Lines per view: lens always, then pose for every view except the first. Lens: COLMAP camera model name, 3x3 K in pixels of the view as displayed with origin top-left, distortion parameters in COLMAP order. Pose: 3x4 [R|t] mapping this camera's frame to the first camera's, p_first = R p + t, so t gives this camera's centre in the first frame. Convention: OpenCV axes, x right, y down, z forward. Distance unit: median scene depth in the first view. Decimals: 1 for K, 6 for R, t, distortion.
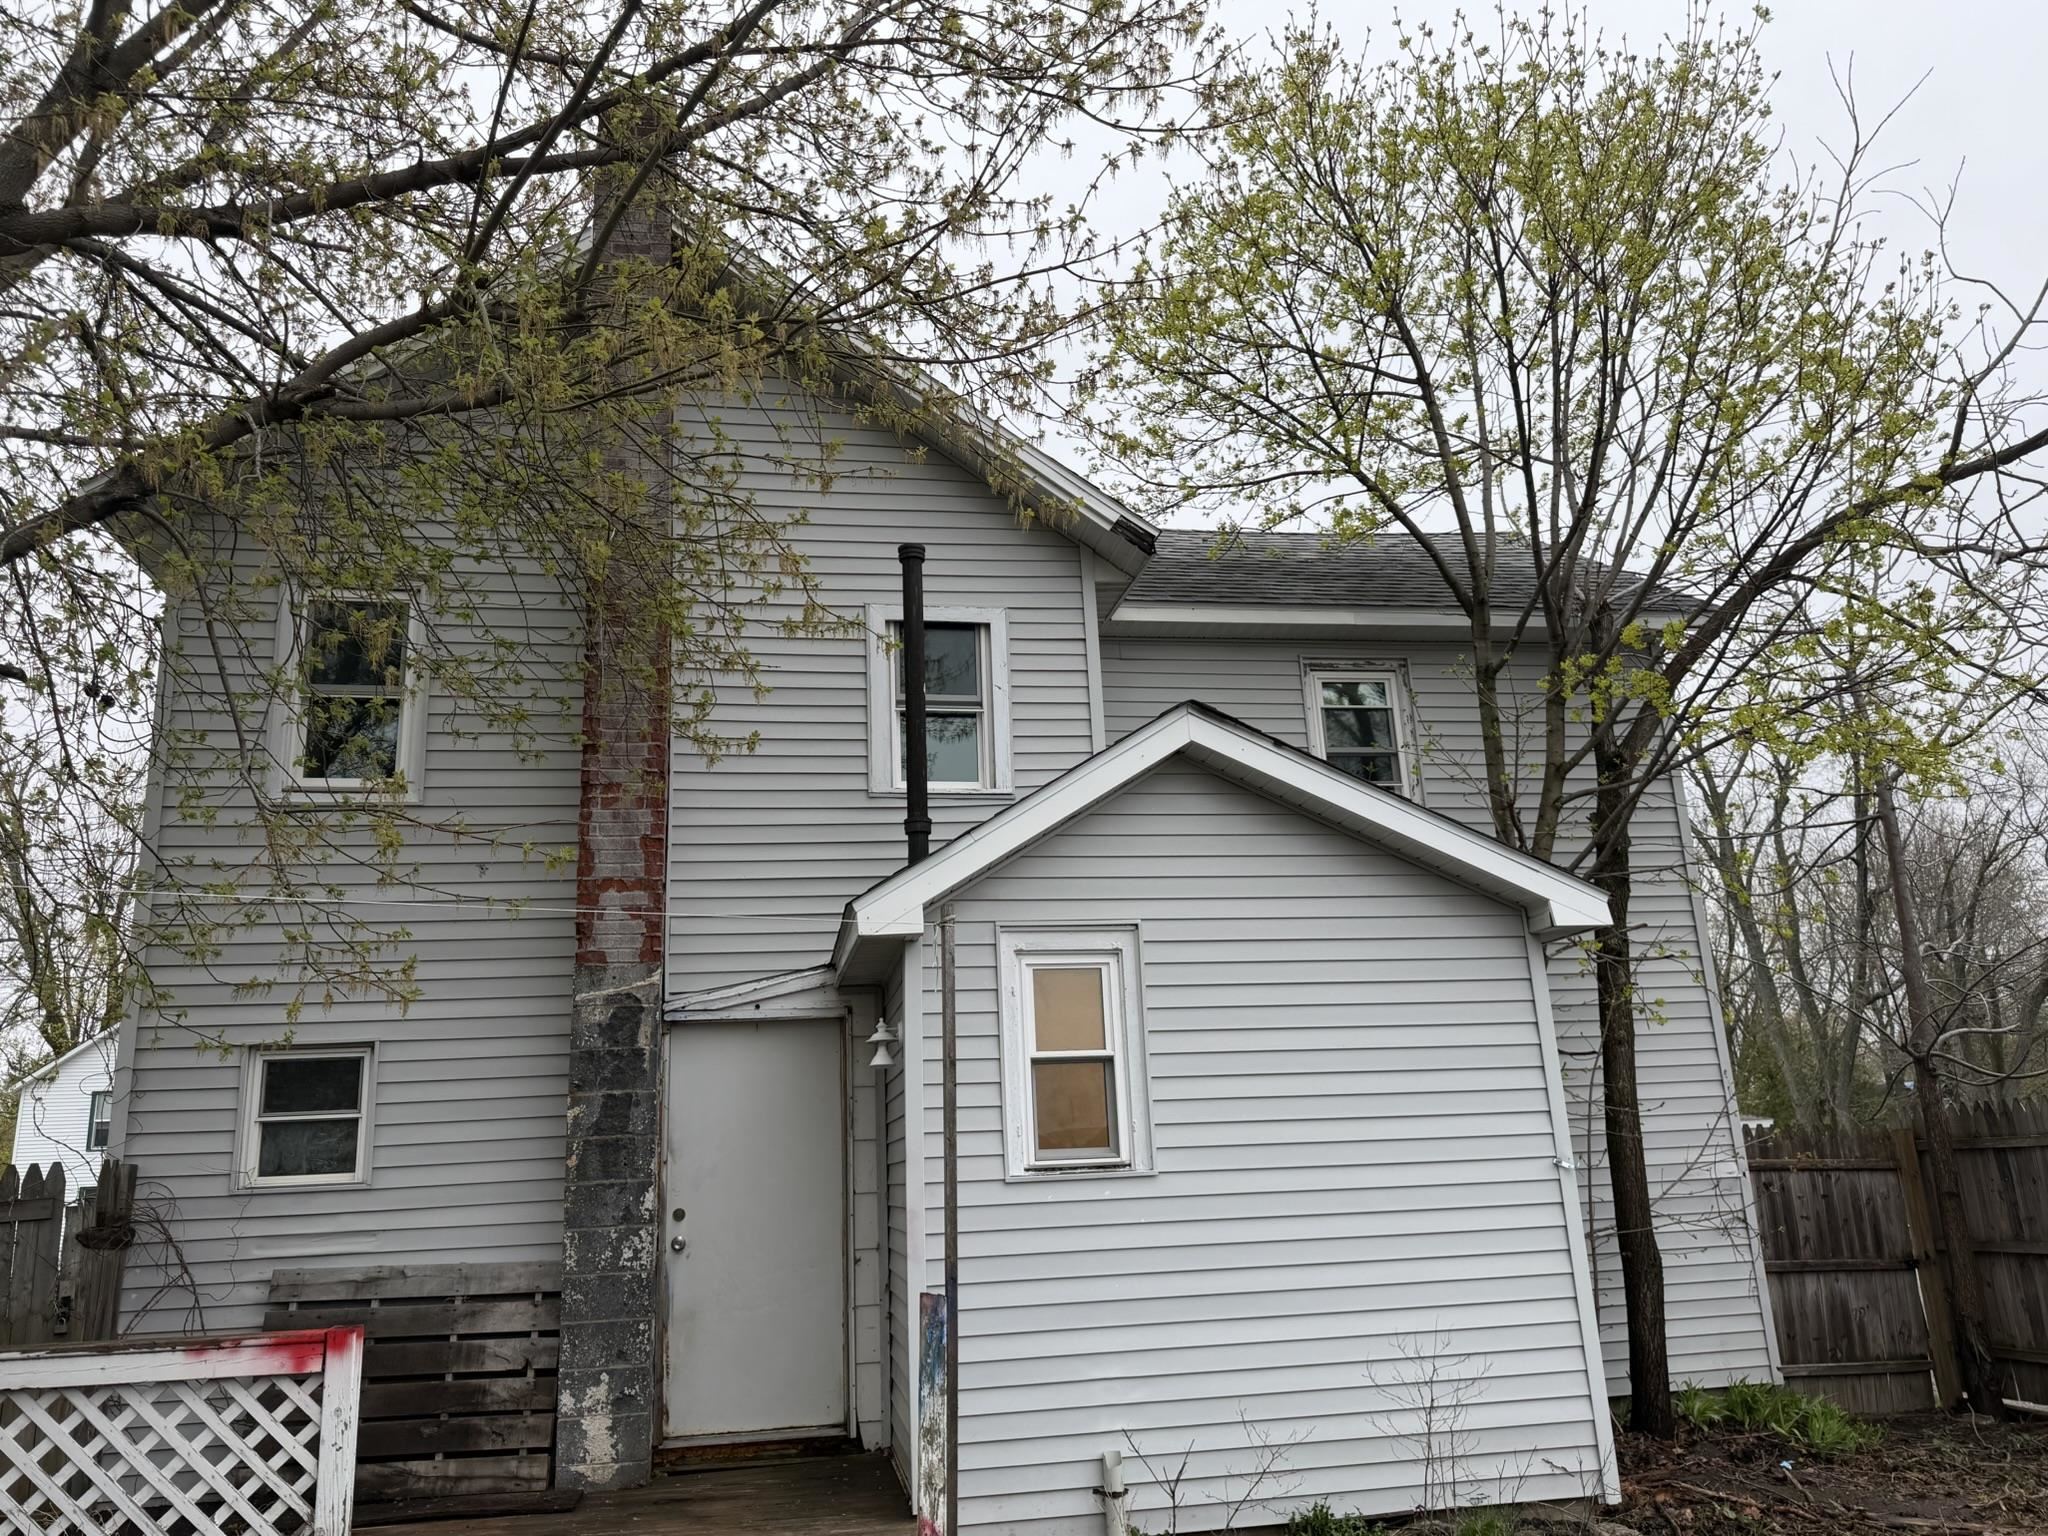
lens RADIAL K [[1507.4, 0, 1015.2], [0, 1507.4, 768.9], [0, 0, 1]] dist [0.012530, -0.012352]
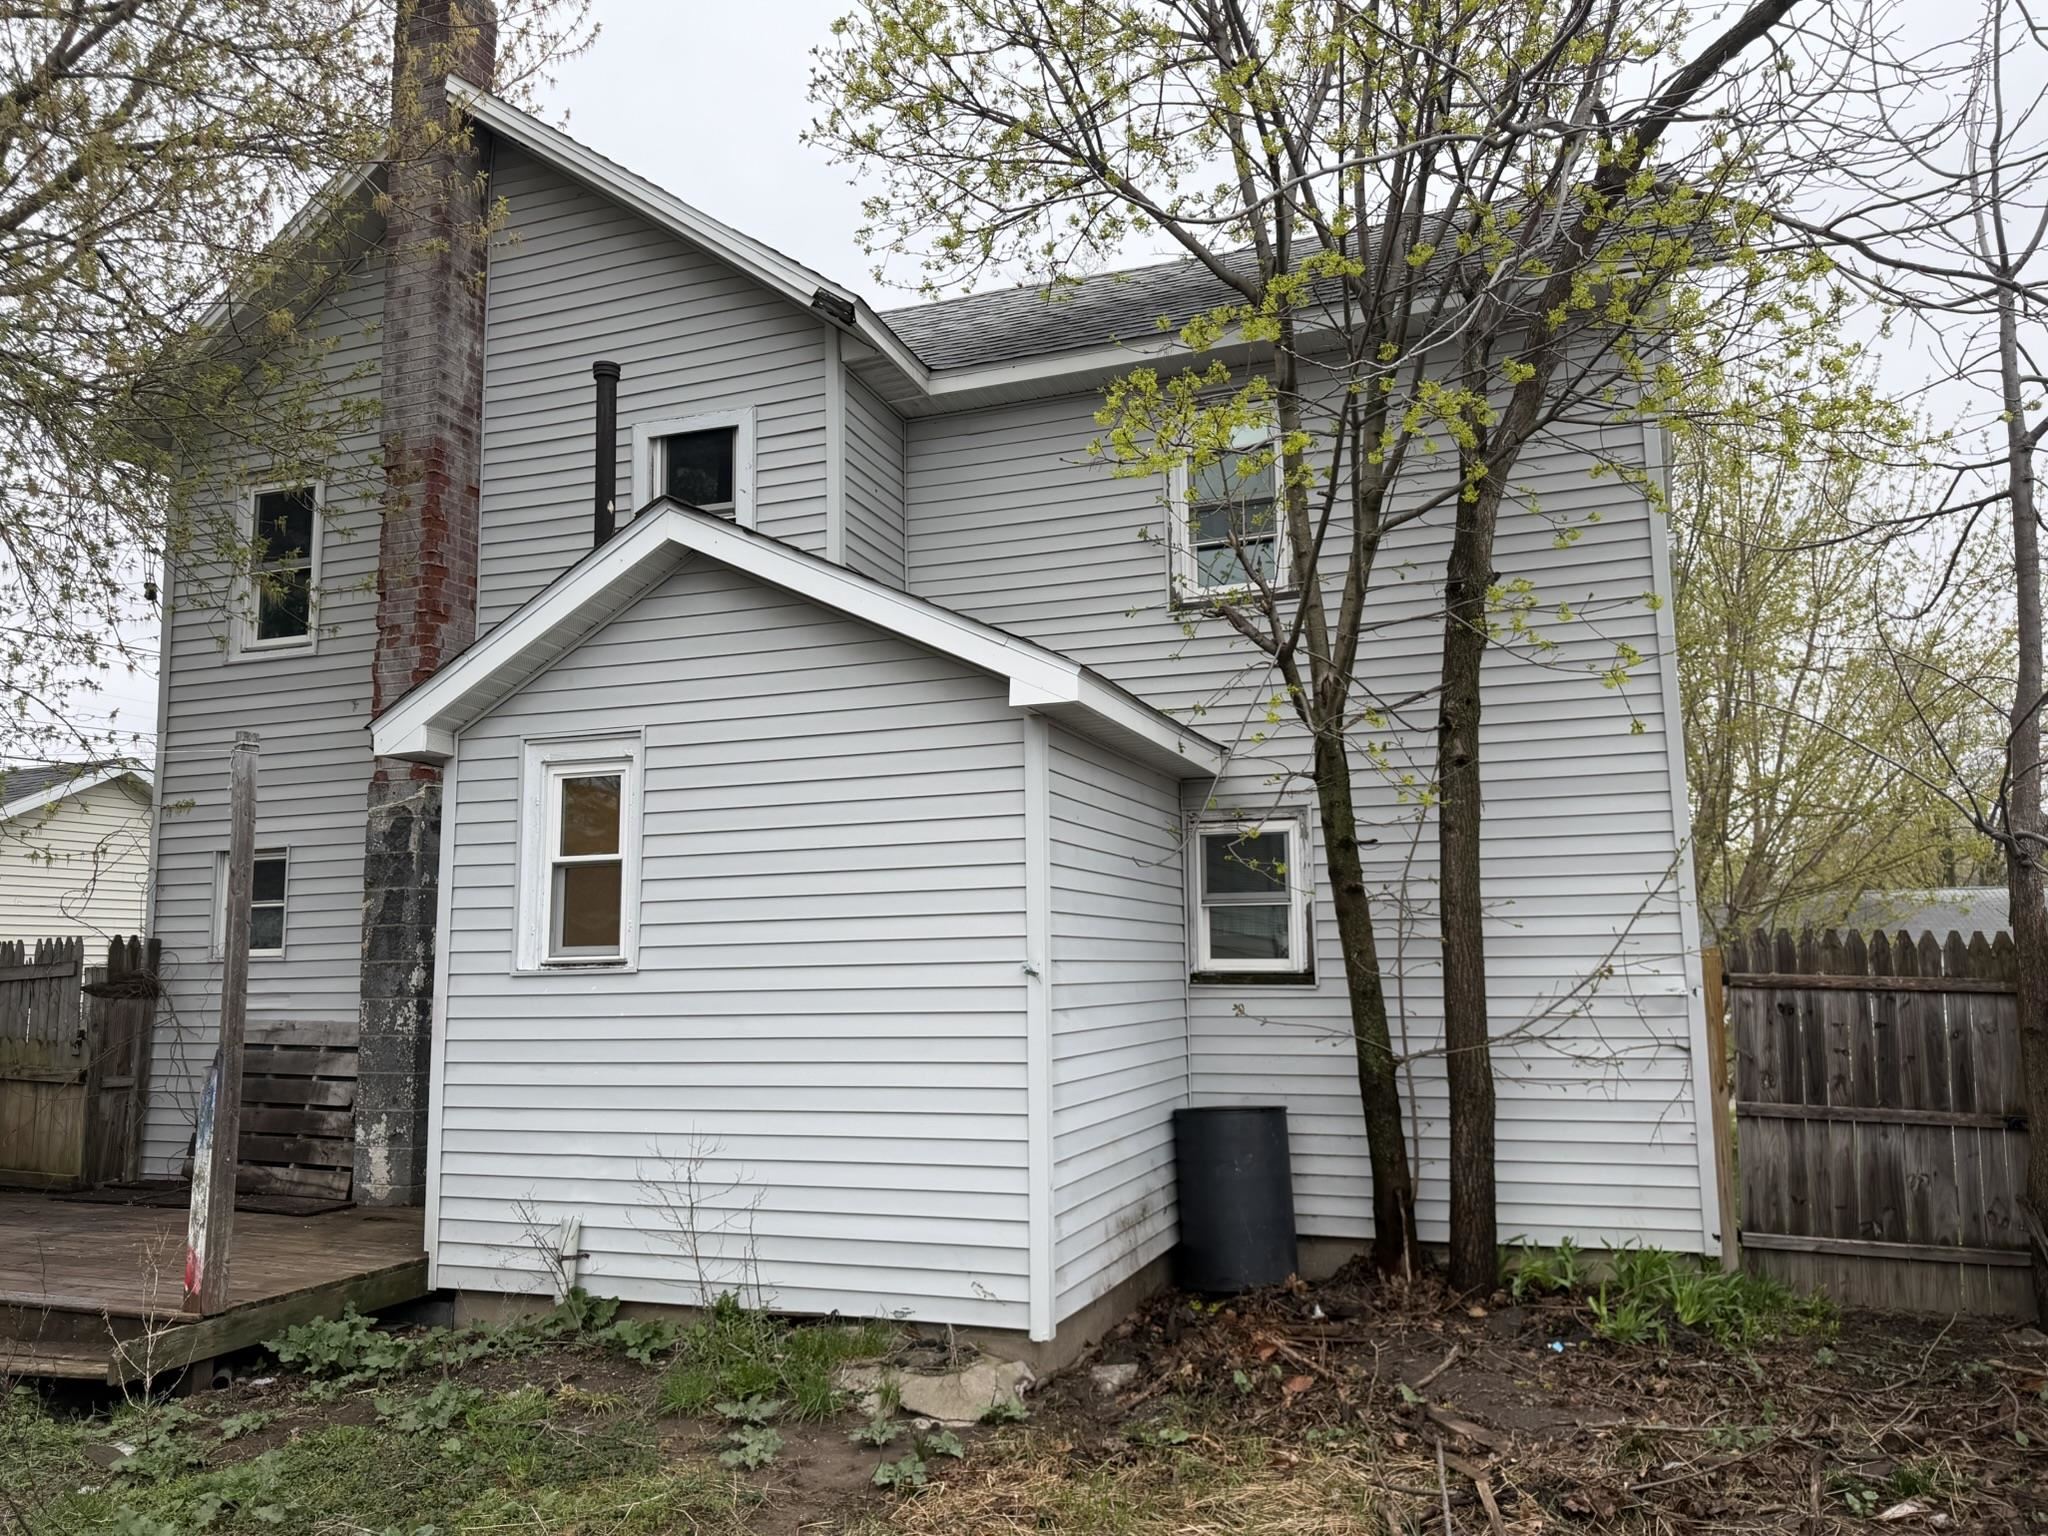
lens RADIAL K [[1507.4, 0, 1017.4], [0, 1507.4, 782.2], [0, 0, 1]] dist [0.012530, -0.012352]
pose [[0.859952, -0.030234, -0.509478, 0.796374], [0.110189, 0.985700, 0.127494, 0.036107], [0.498337, -0.165777, 0.850986, 0.260120]]
